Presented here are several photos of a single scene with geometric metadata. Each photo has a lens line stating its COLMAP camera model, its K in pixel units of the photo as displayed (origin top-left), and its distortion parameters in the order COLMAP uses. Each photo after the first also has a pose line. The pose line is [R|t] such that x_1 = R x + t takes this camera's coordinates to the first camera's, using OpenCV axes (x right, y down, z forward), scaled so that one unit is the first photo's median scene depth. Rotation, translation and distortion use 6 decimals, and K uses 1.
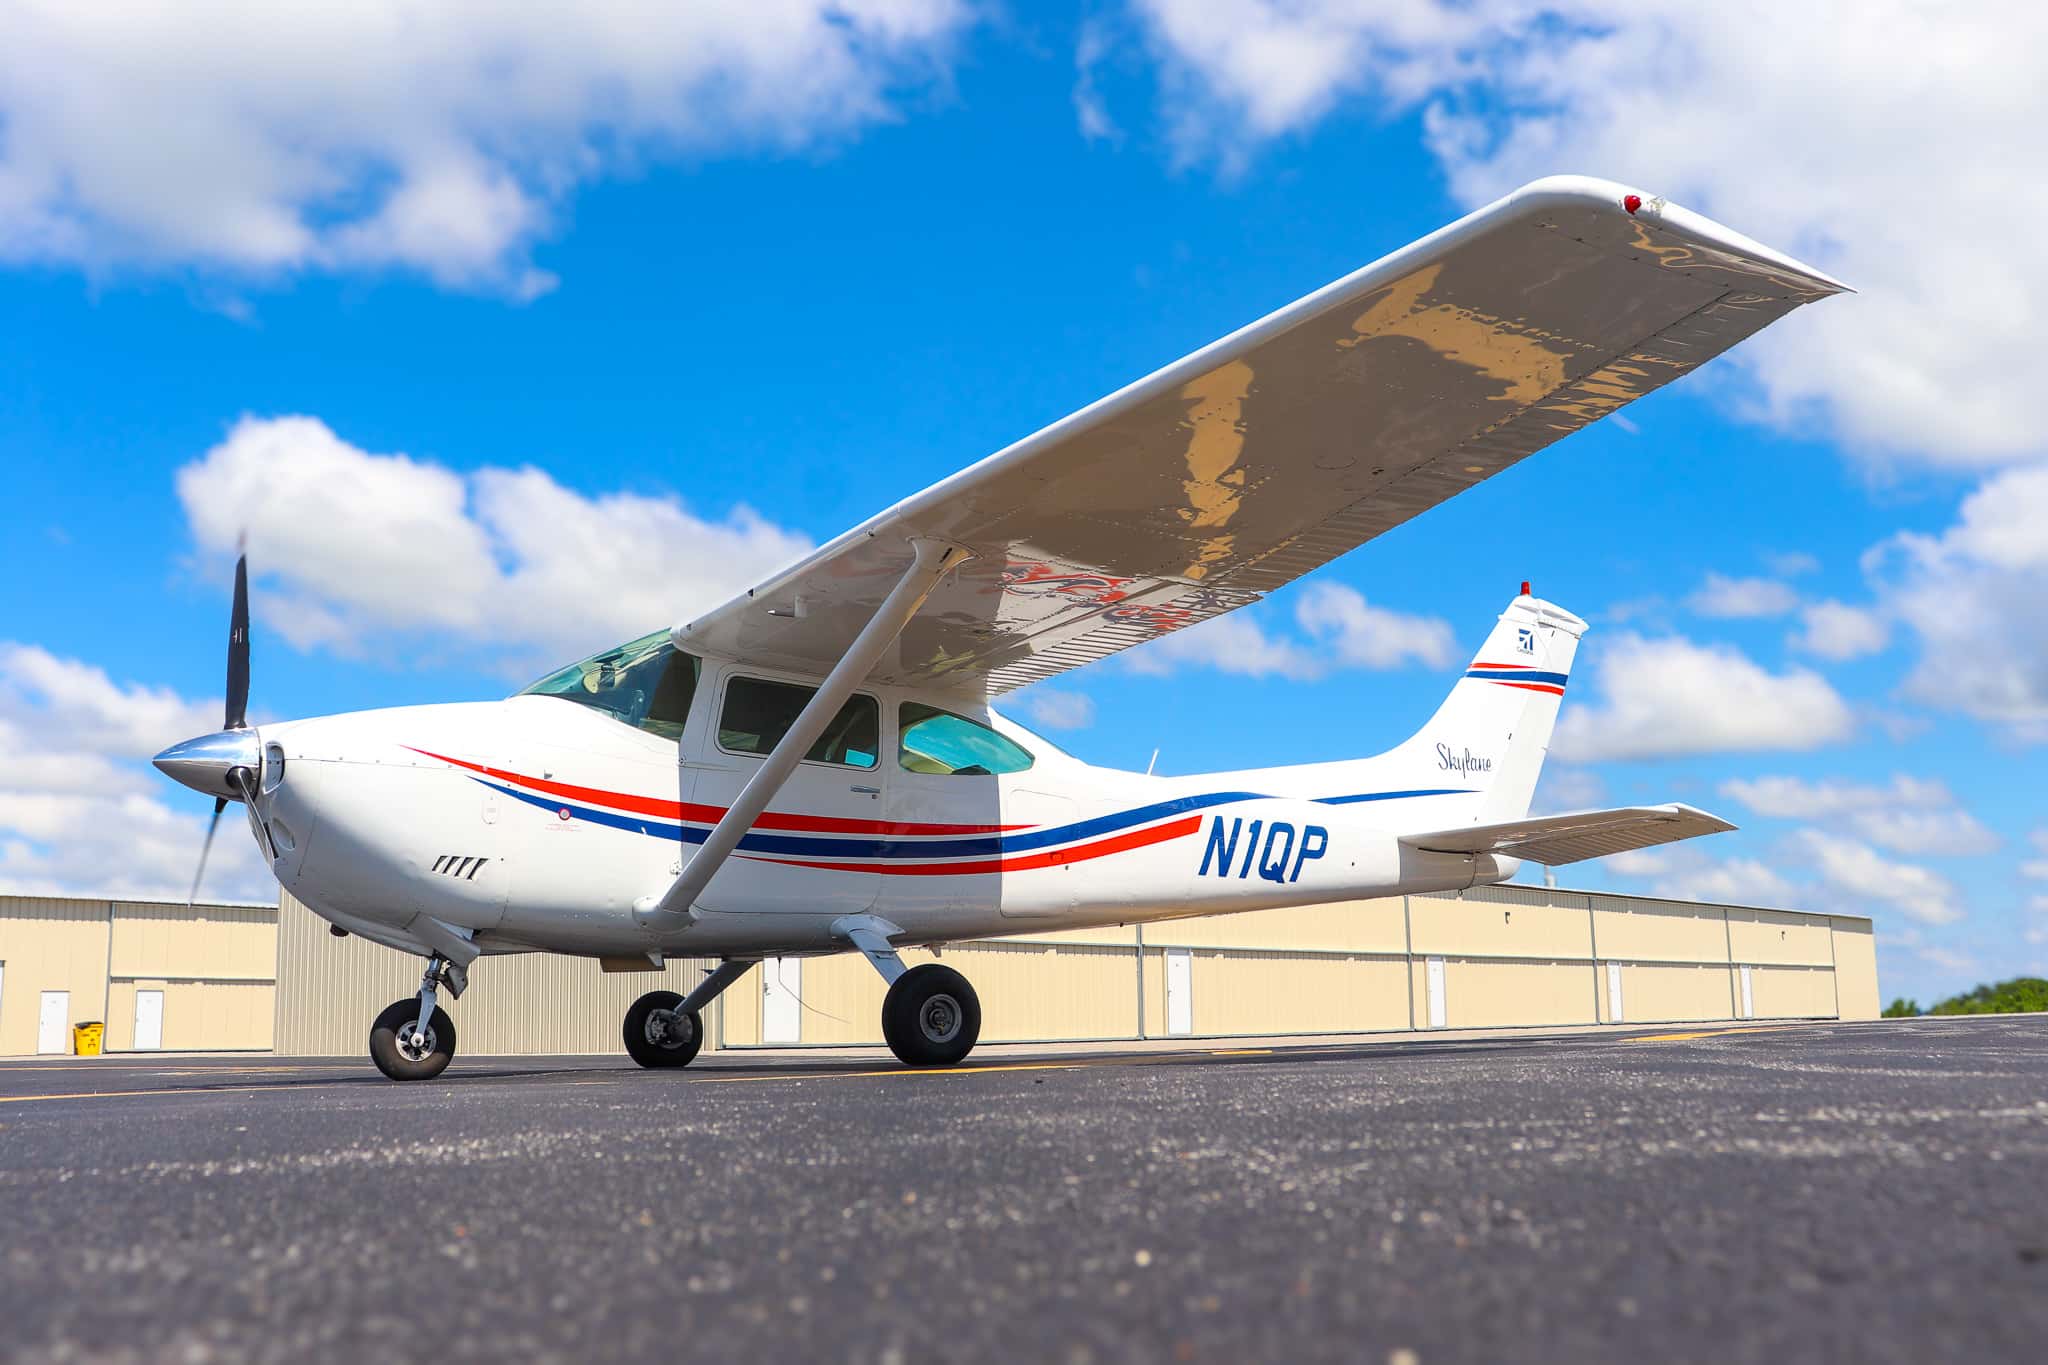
lens RADIAL K [[1941.1, 0, 989.7], [0, 1941.1, 679.7], [0, 0, 1]] dist [-0.096139, 0.010436]
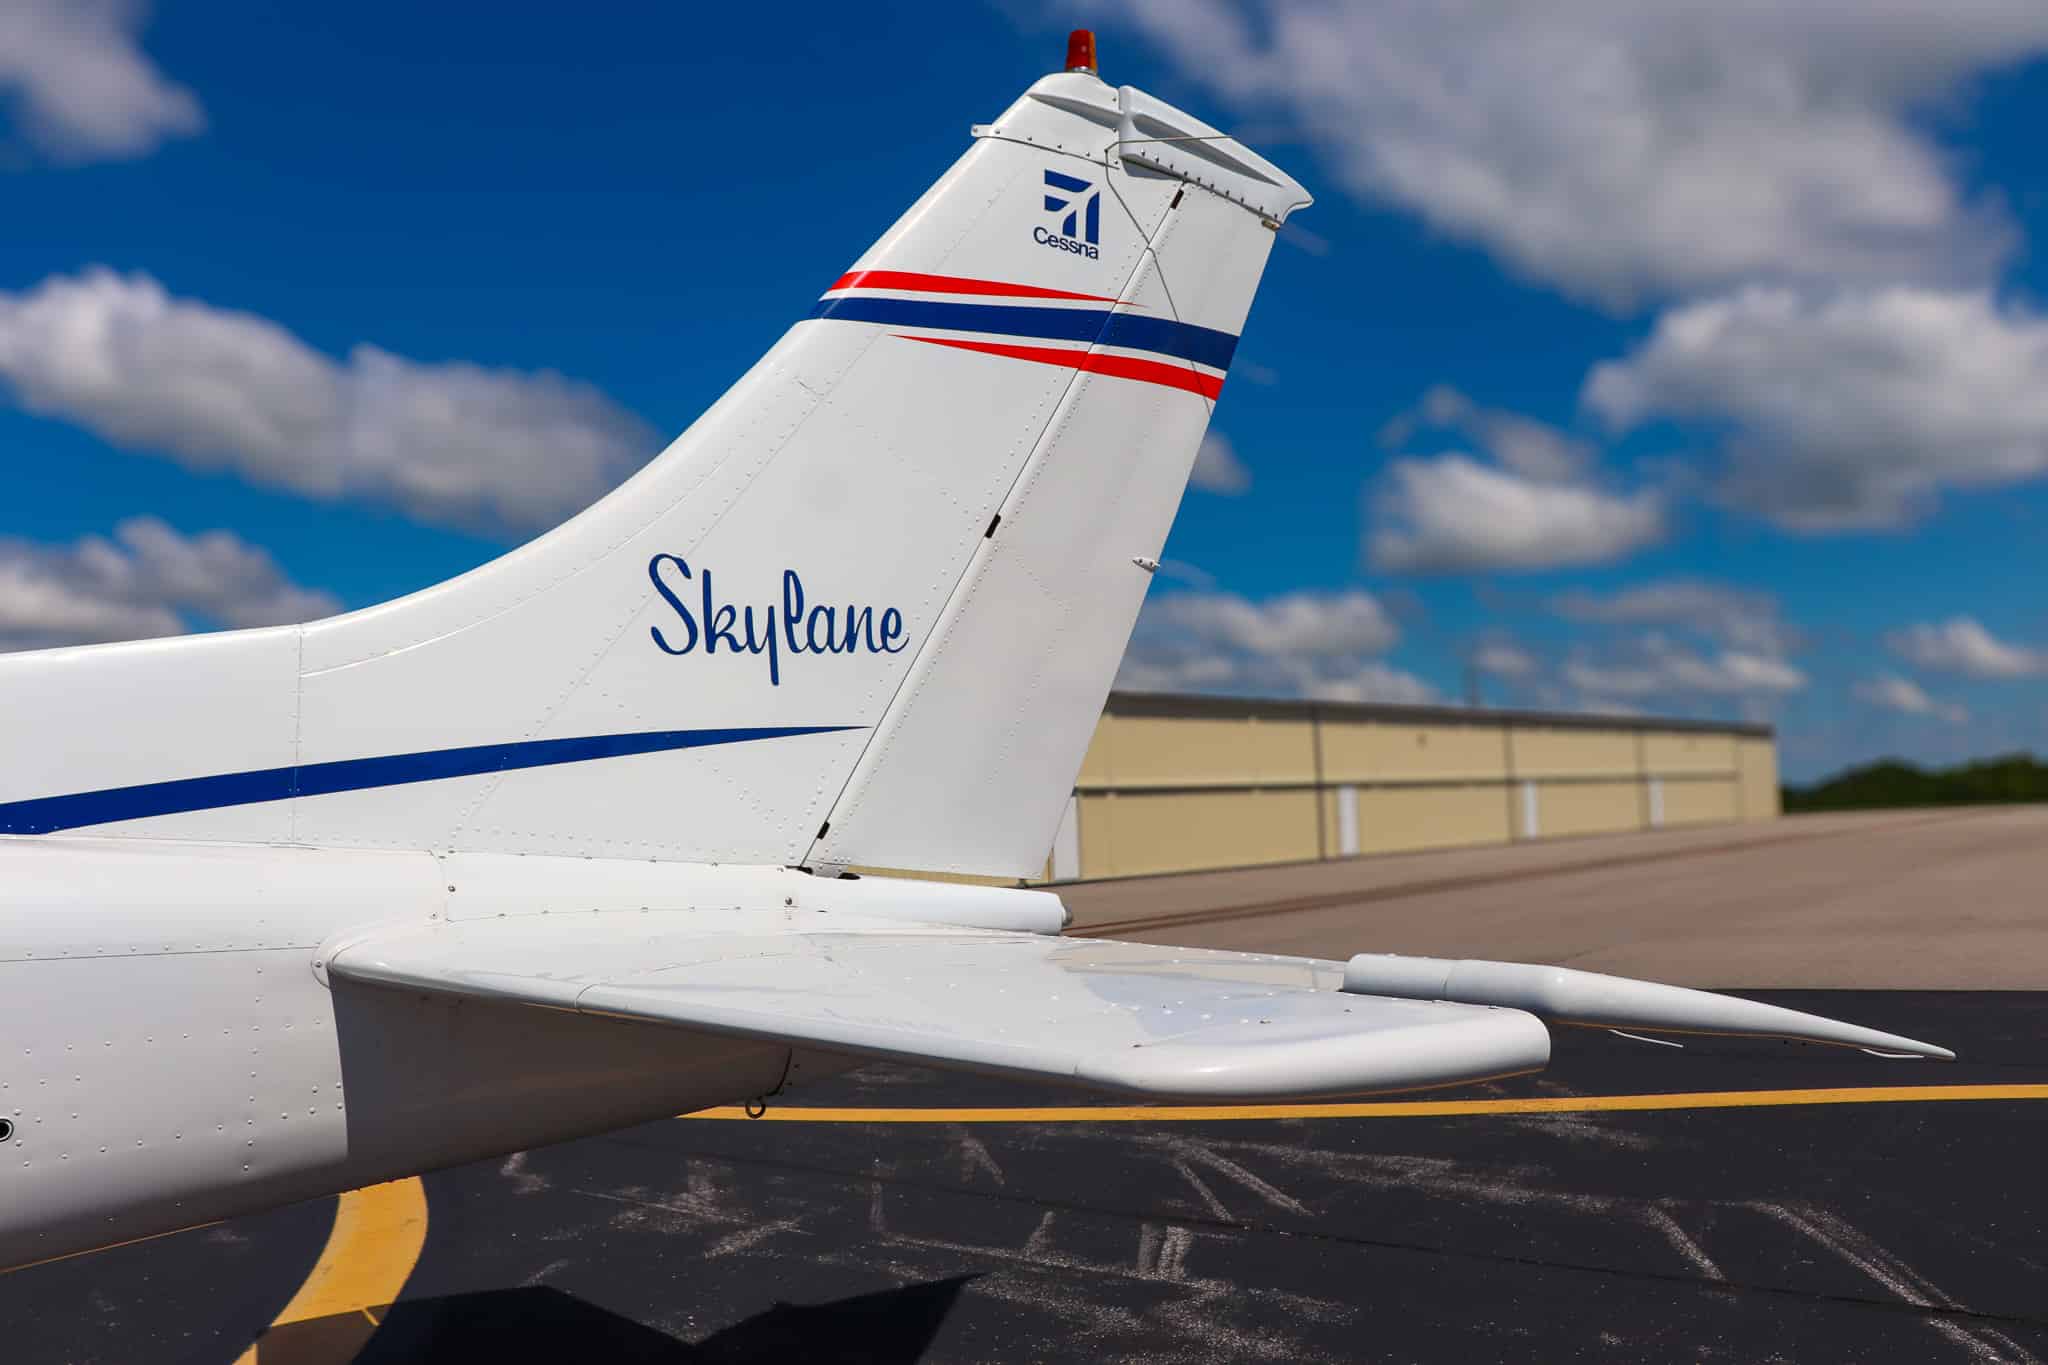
lens RADIAL K [[1683.2, 0, 992.5], [0, 1683.2, 674.7], [0, 0, 1]] dist [-0.185166, 0.174410]
pose [[0.999736, -0.022169, -0.005958, 0.319529], [0.022620, 0.995569, 0.091273, 0.033765], [0.003909, -0.091383, 0.995808, 0.882907]]
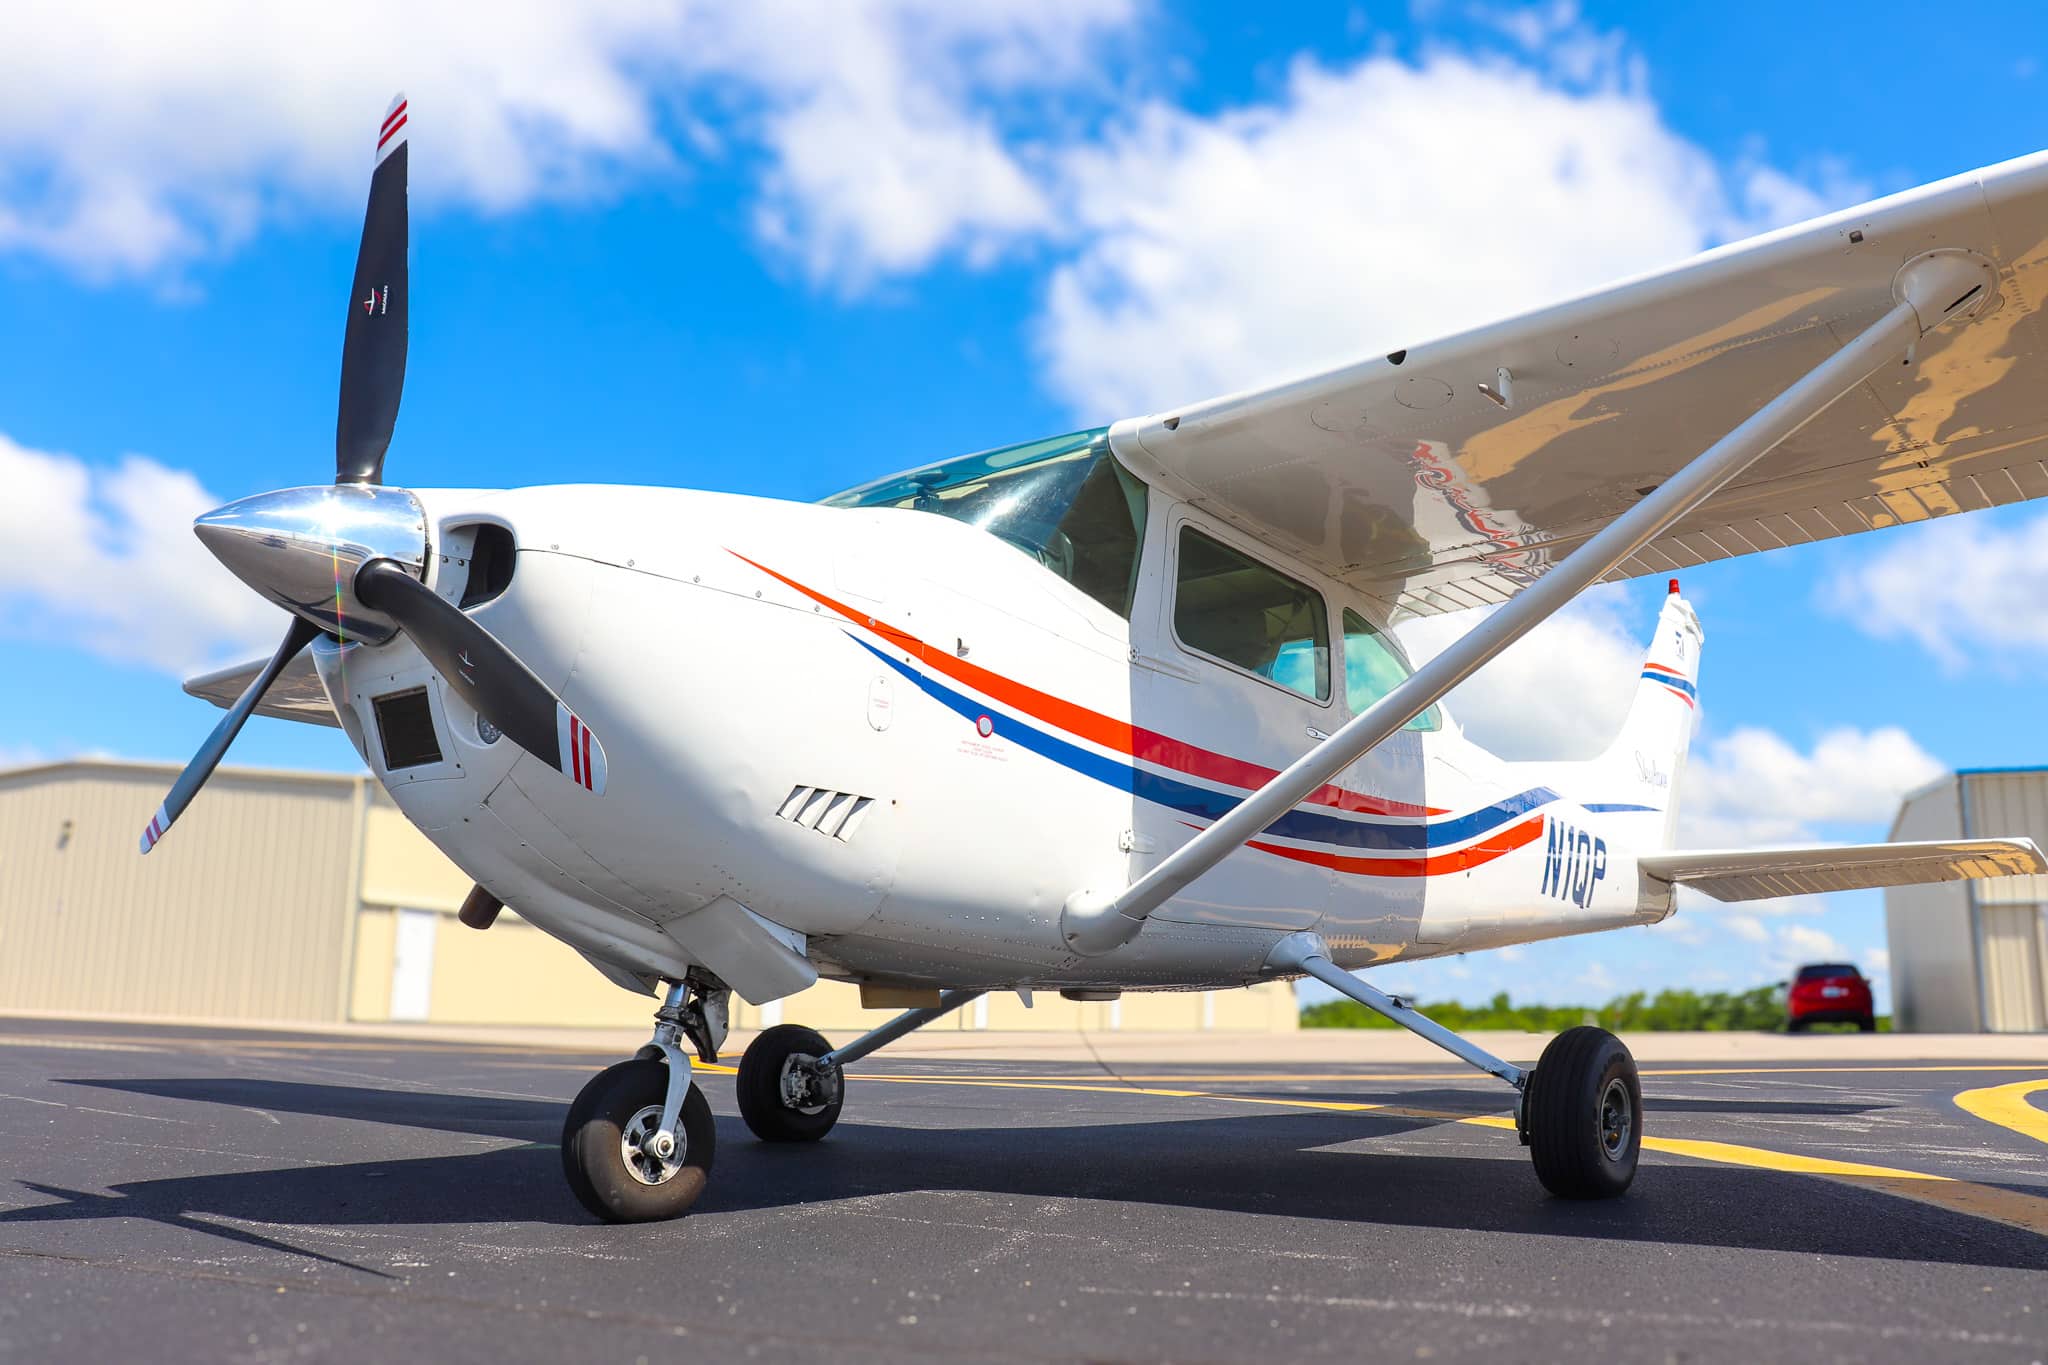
lens RADIAL K [[1683.2, 0, 992.5], [0, 1683.2, 674.7], [0, 0, 1]] dist [-0.185166, 0.174410]
pose [[0.954675, 0.096922, 0.281428, -0.279318], [-0.091226, 0.995273, -0.033306, 0.056619], [-0.283326, 0.006123, 0.959004, 0.444276]]
